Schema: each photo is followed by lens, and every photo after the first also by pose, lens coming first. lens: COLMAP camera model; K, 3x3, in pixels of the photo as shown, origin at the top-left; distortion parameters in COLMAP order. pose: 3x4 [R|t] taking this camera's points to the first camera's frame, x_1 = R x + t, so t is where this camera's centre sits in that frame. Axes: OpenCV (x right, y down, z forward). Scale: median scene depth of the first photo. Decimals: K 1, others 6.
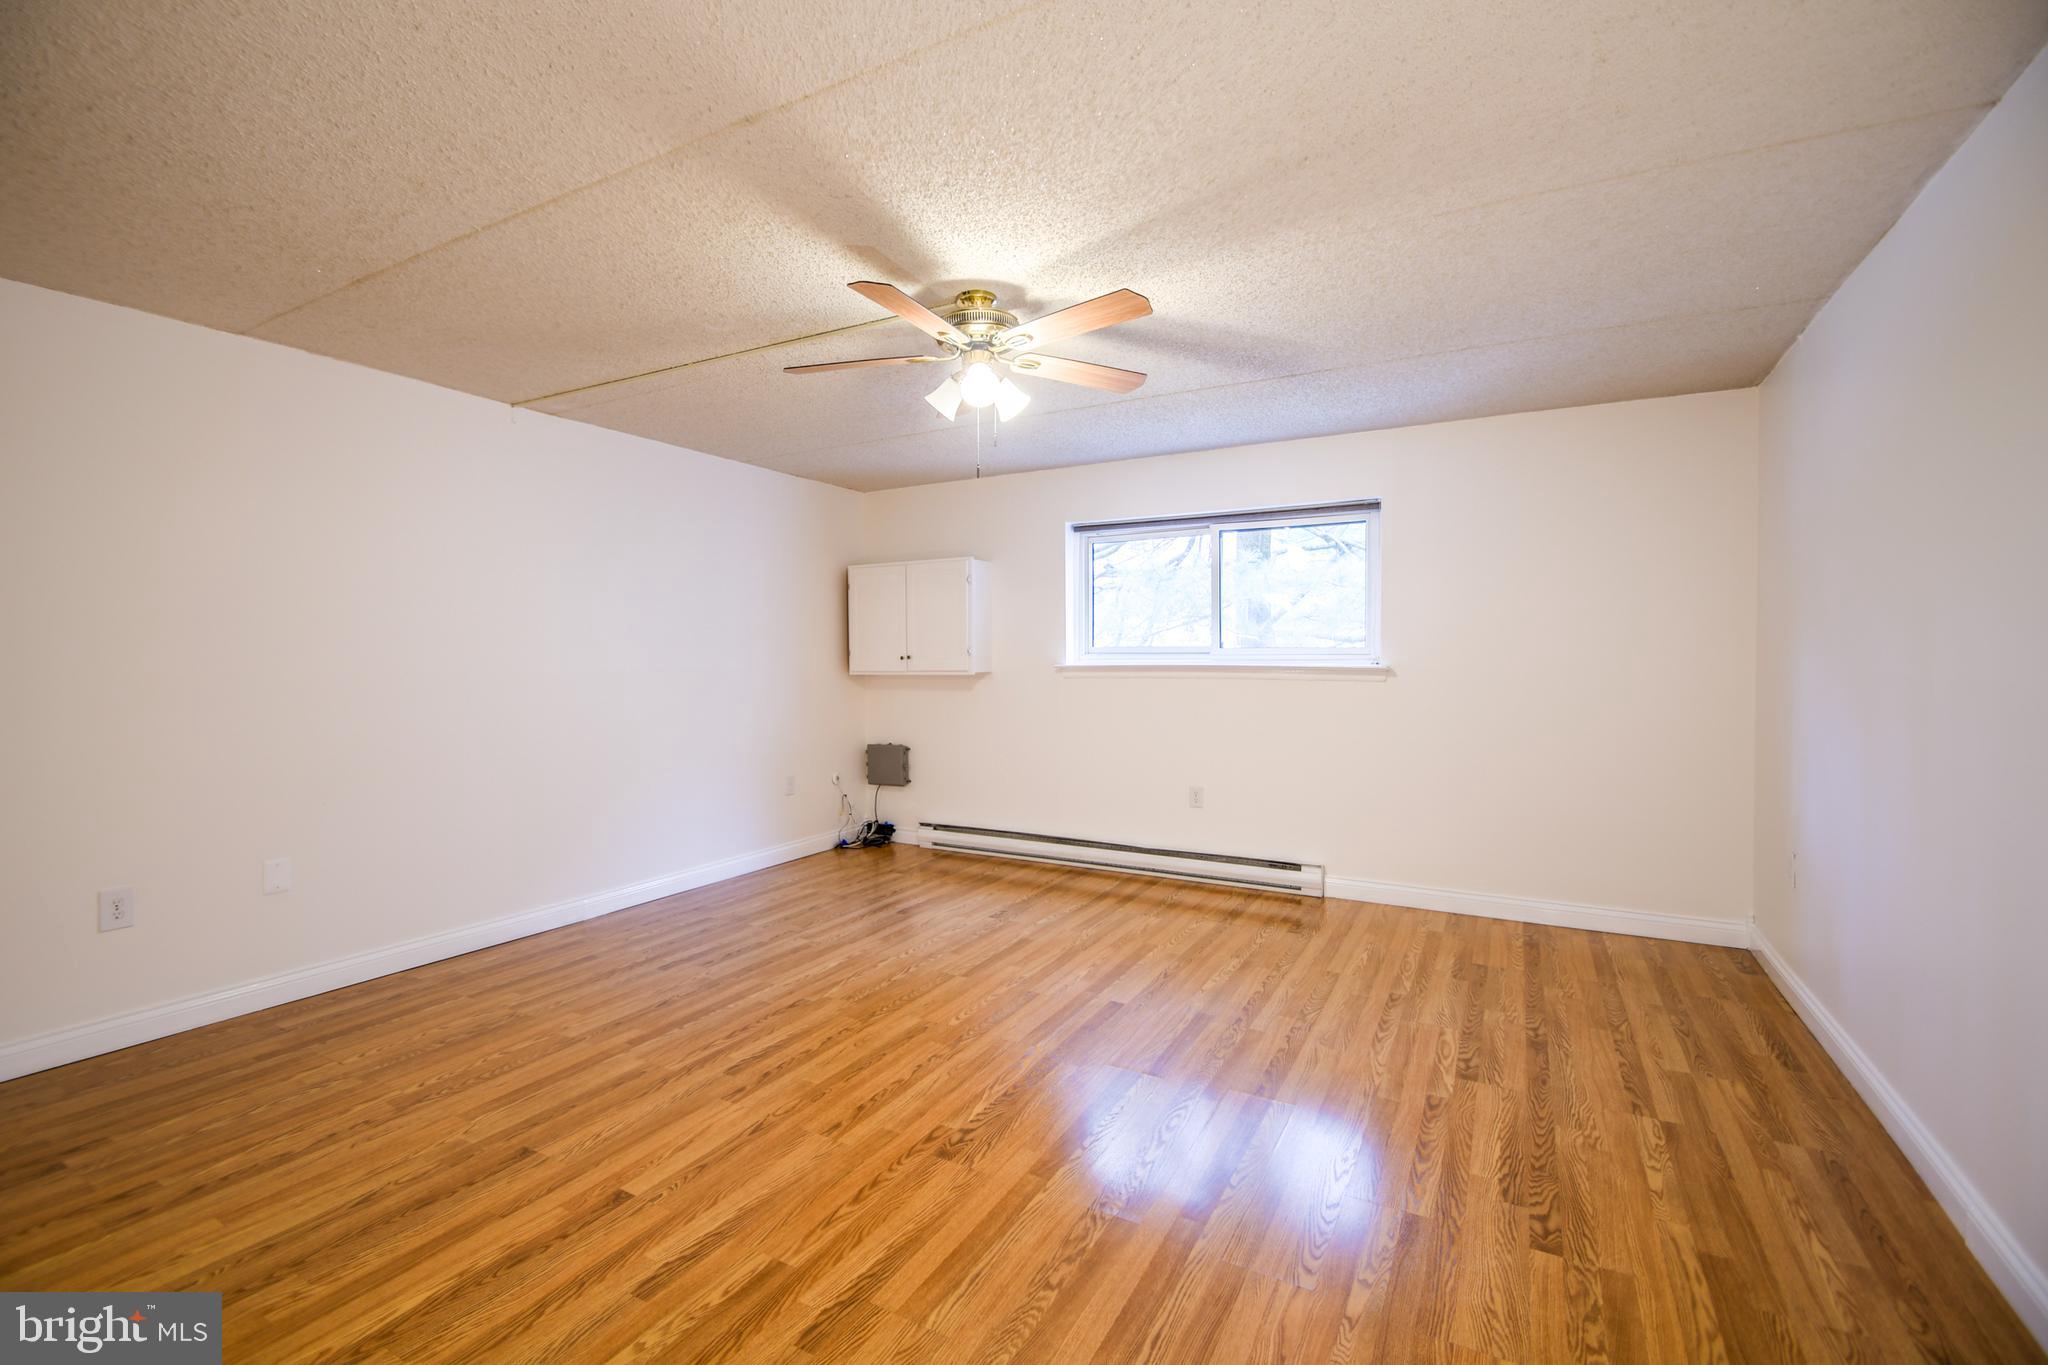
lens RADIAL K [[886.0, 0, 991.7], [0, 886.0, 671.1], [0, 0, 1]] dist [0.002513, -0.015276]
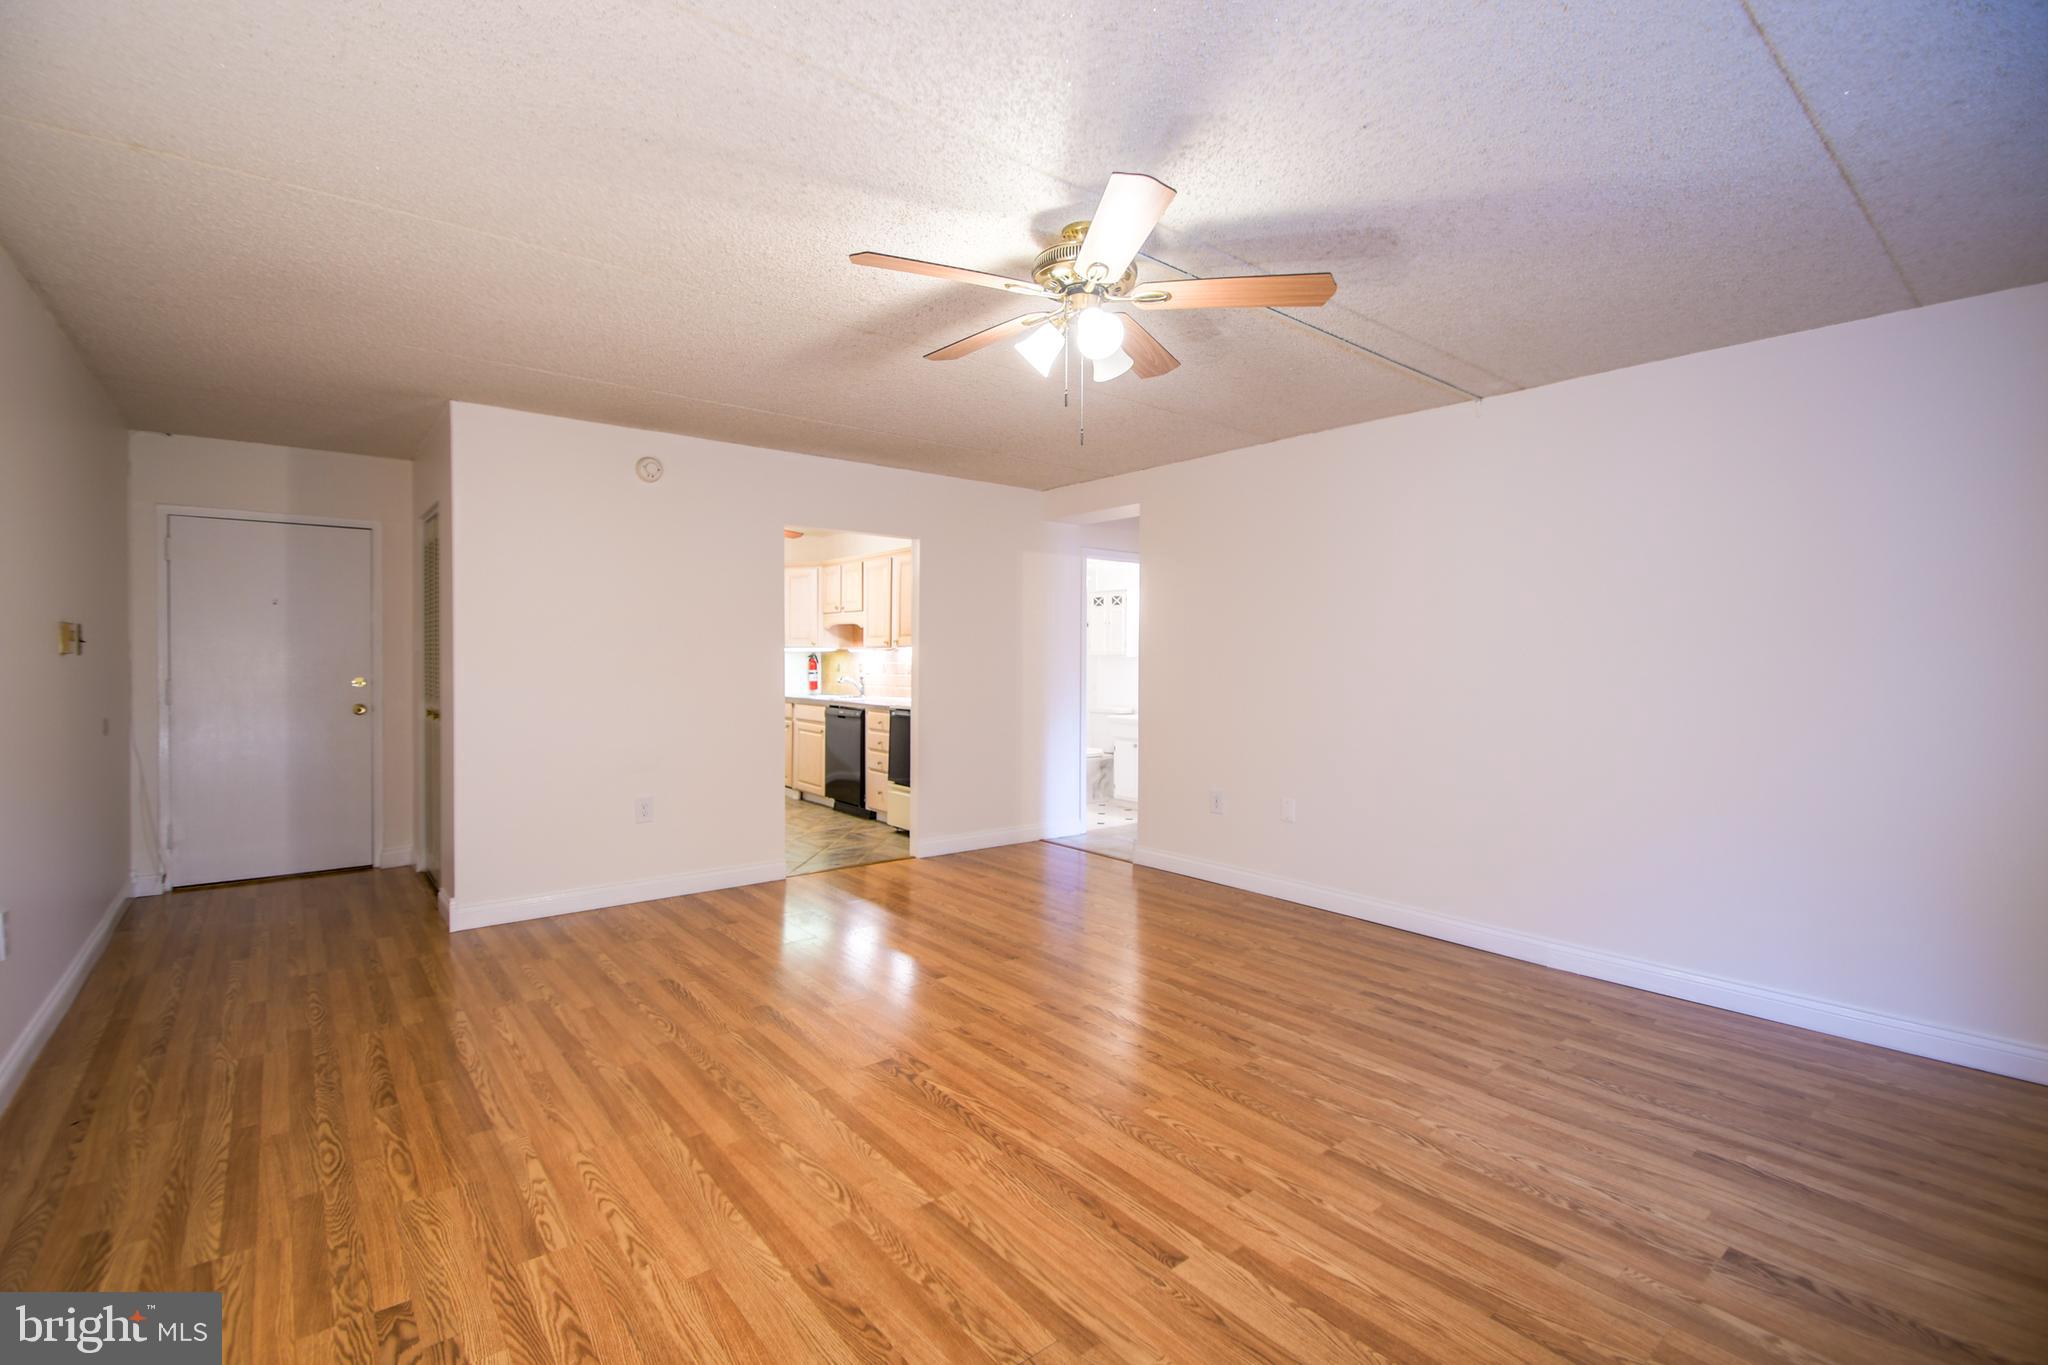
lens RADIAL K [[886.0, 0, 991.7], [0, 886.0, 671.1], [0, 0, 1]] dist [0.002513, -0.015276]
pose [[-0.354680, 0.018796, -0.934799, 0.713938], [-0.022137, 0.999349, 0.028493, -0.022636], [0.934726, 0.030800, -0.354033, 1.077026]]
